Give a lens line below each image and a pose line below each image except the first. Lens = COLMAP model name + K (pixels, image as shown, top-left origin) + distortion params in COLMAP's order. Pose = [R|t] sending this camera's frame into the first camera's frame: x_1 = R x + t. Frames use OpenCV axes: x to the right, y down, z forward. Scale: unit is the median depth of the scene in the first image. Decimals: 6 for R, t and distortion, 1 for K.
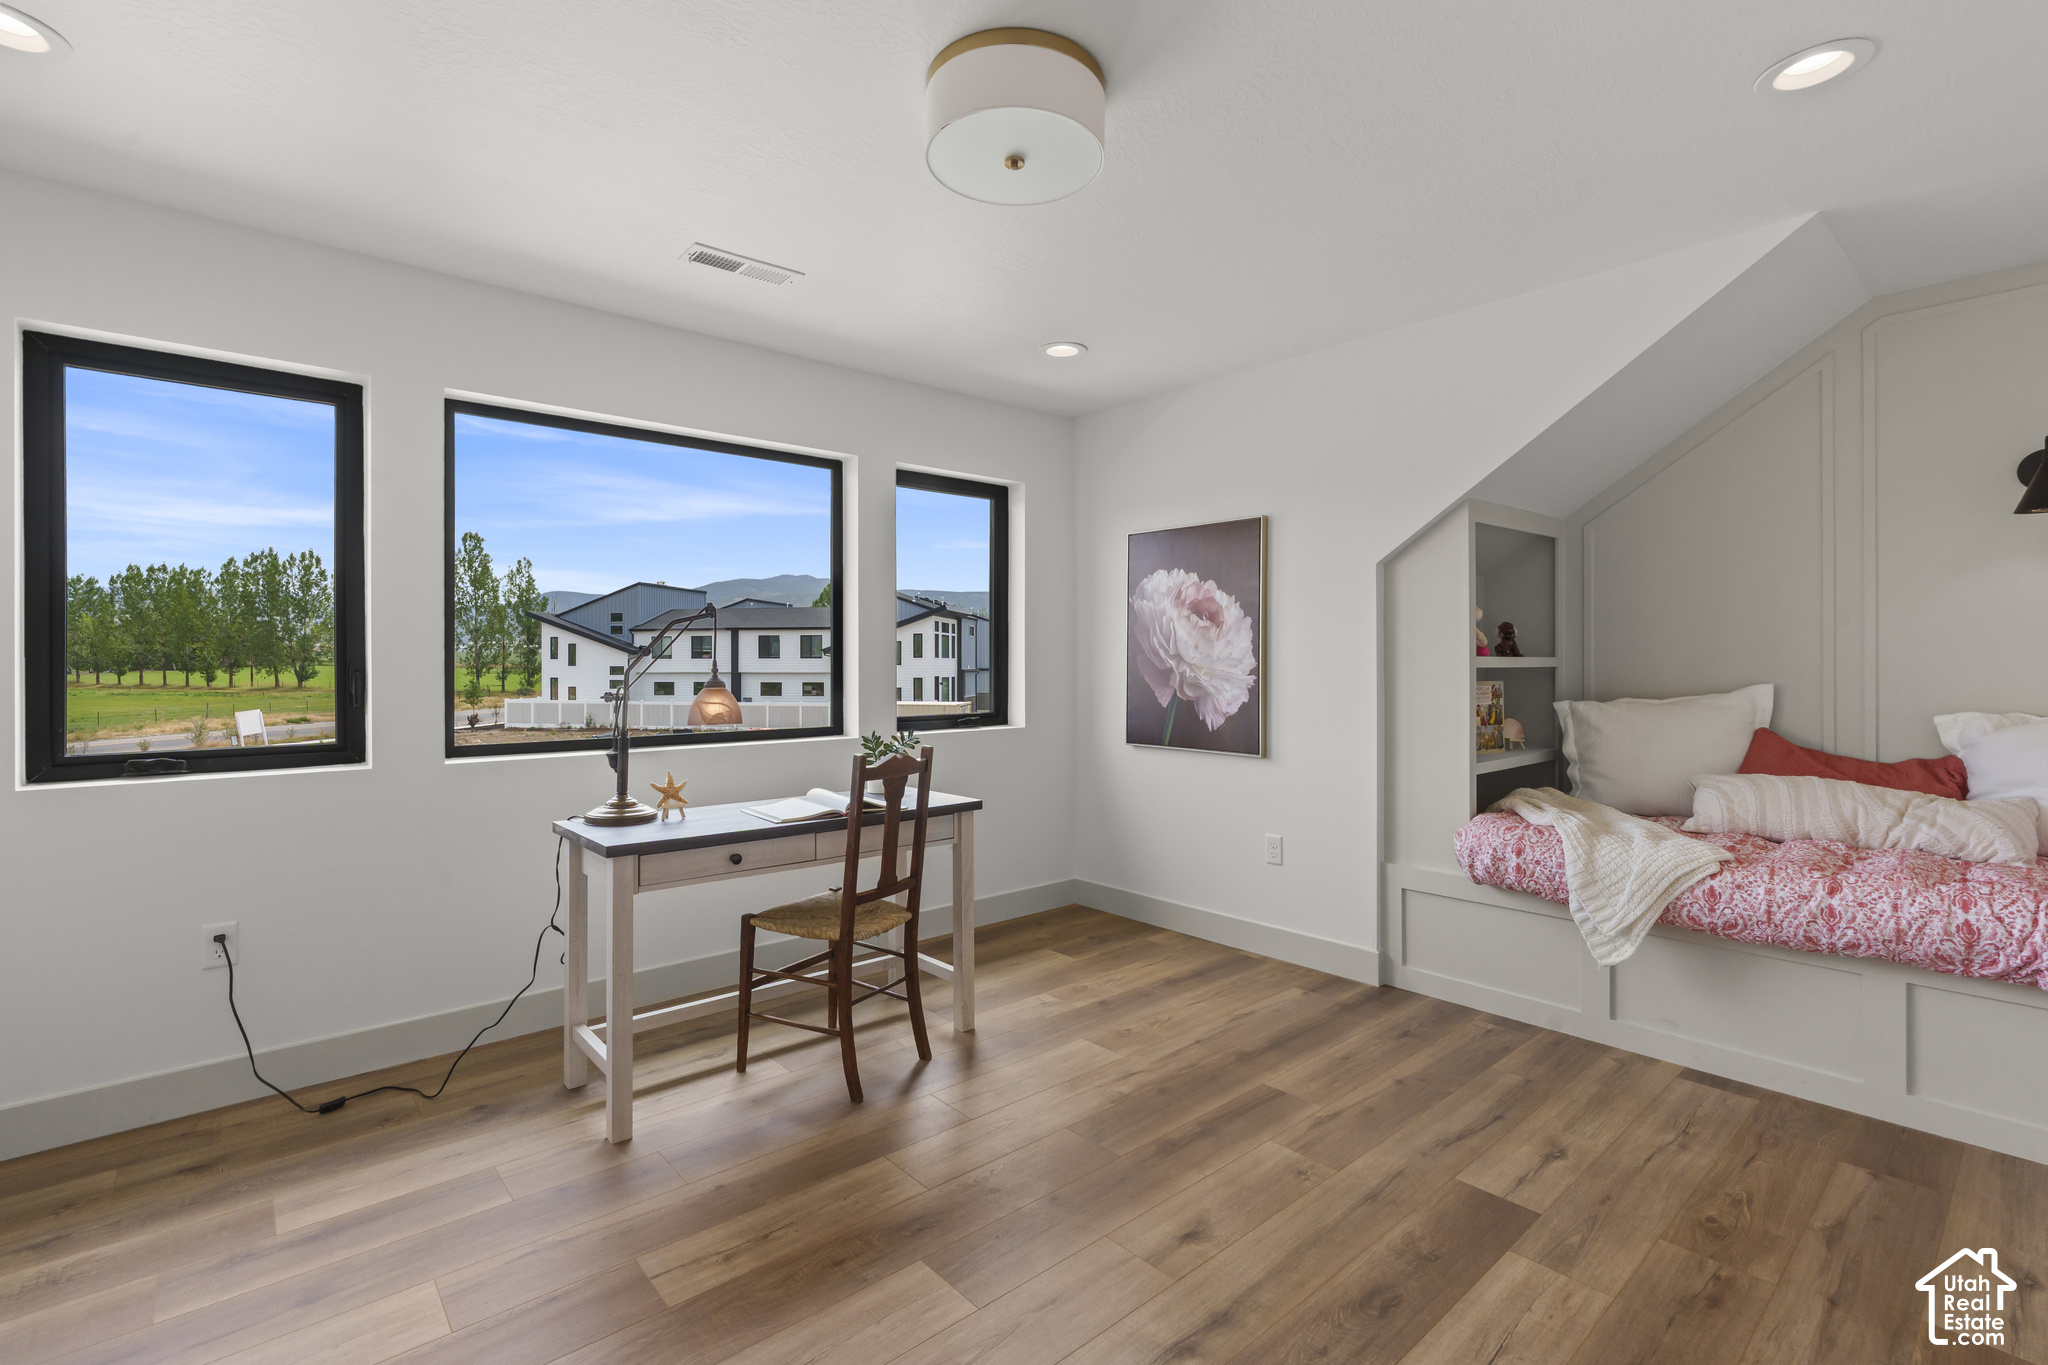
lens RADIAL K [[927.7, 0, 1019.0], [0, 927.7, 679.9], [0, 0, 1]] dist [0.015206, -0.000018]
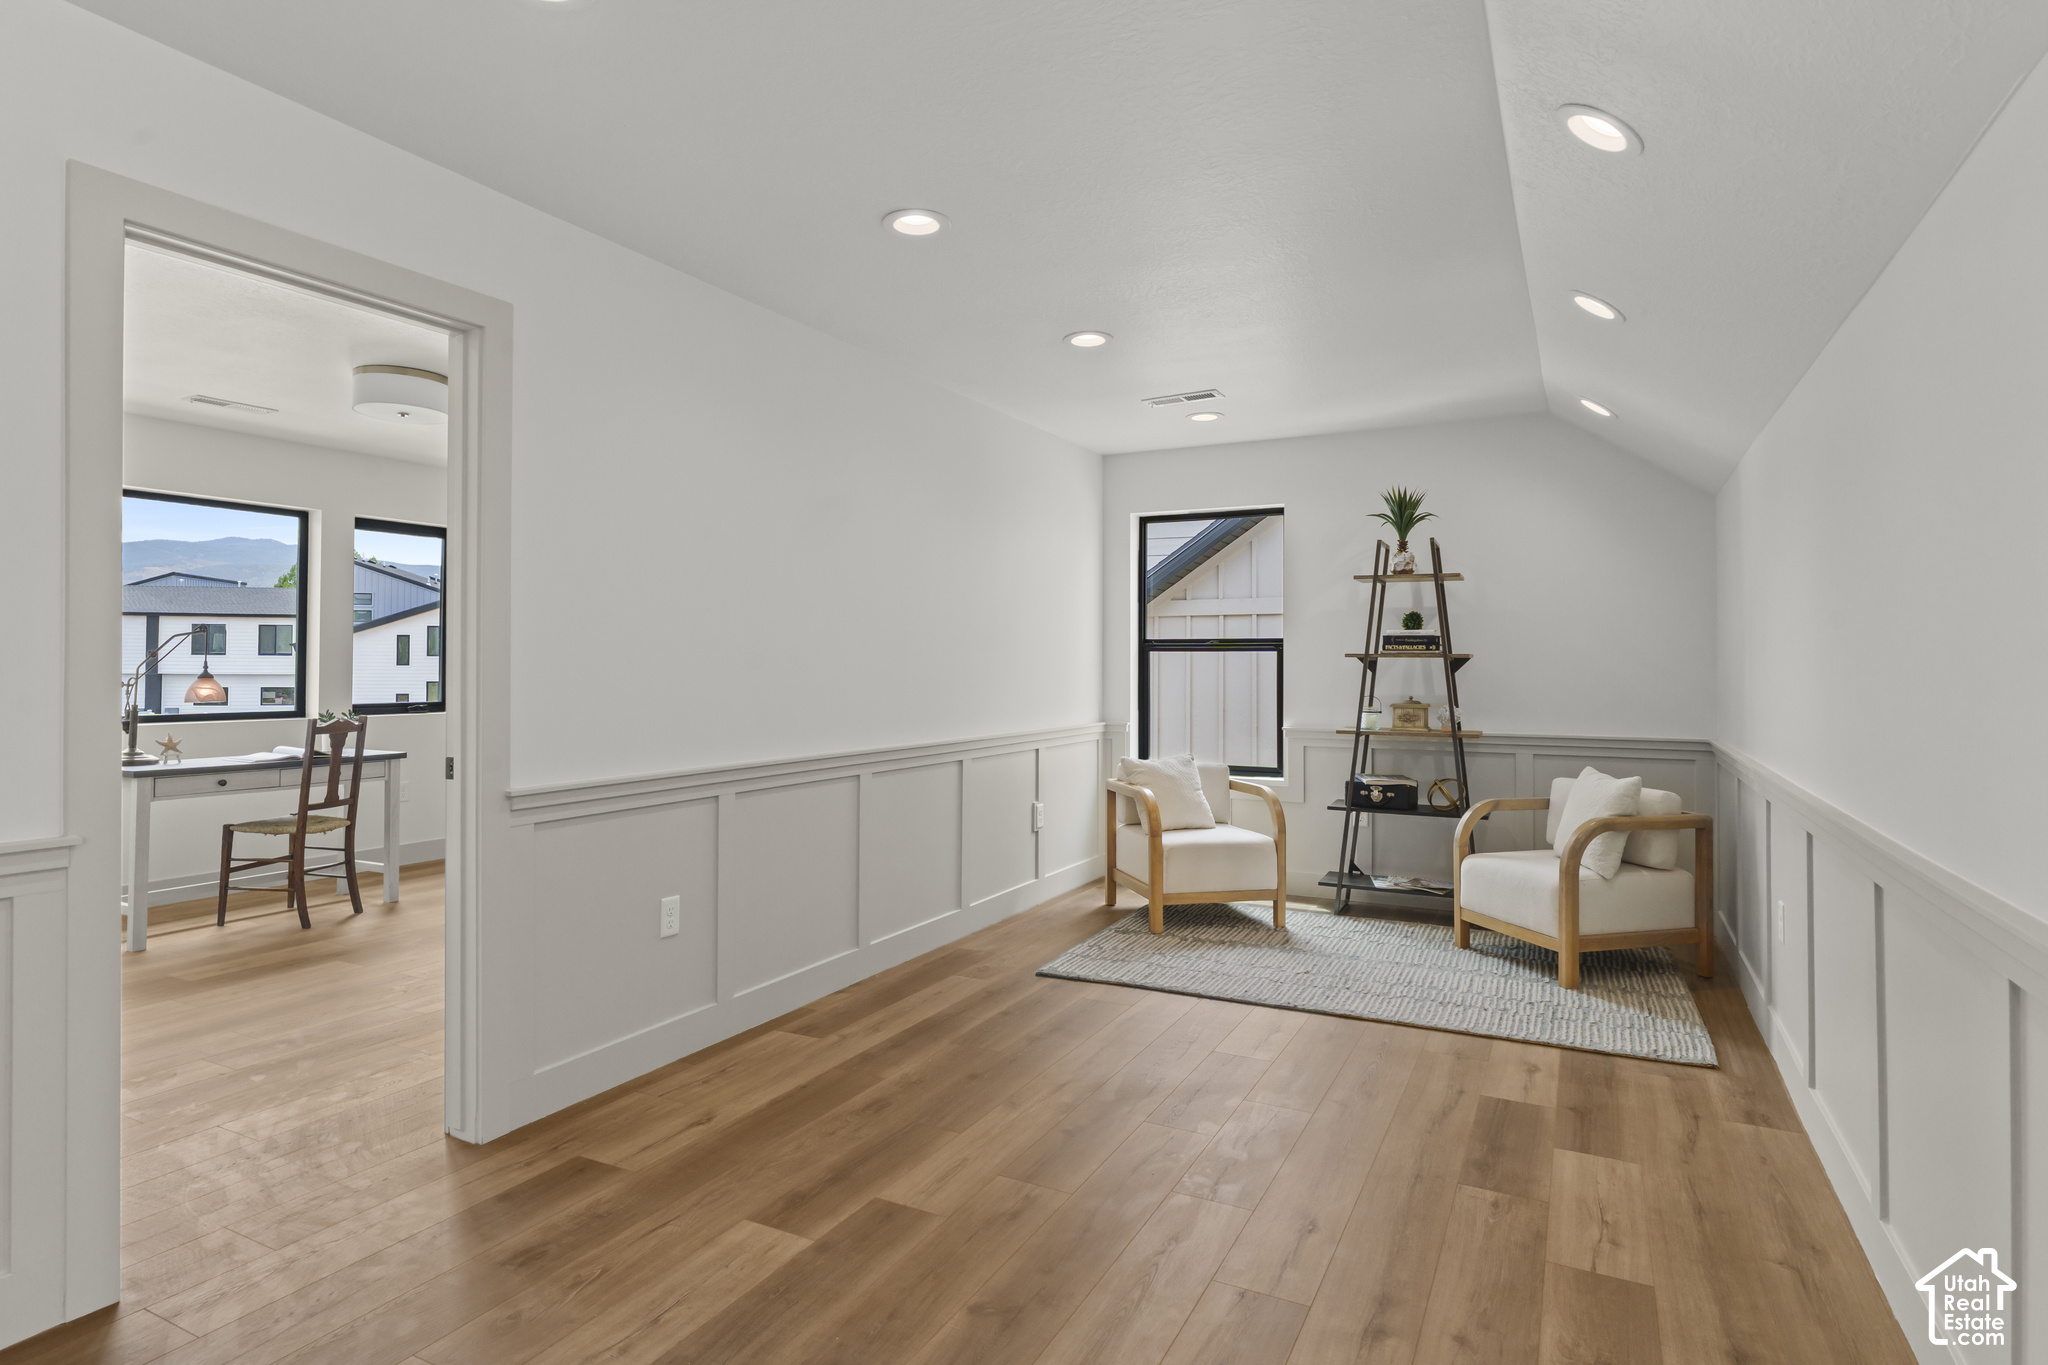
lens RADIAL K [[1114.5, 0, 1024.8], [0, 1114.5, 663.1], [0, 0, 1]] dist [-0.010881, 0.000572]
pose [[0.930484, 0.010941, 0.366170, 0.258357], [-0.002987, 0.999747, -0.022282, 0.020465], [-0.366322, 0.019640, 0.930281, -1.180529]]
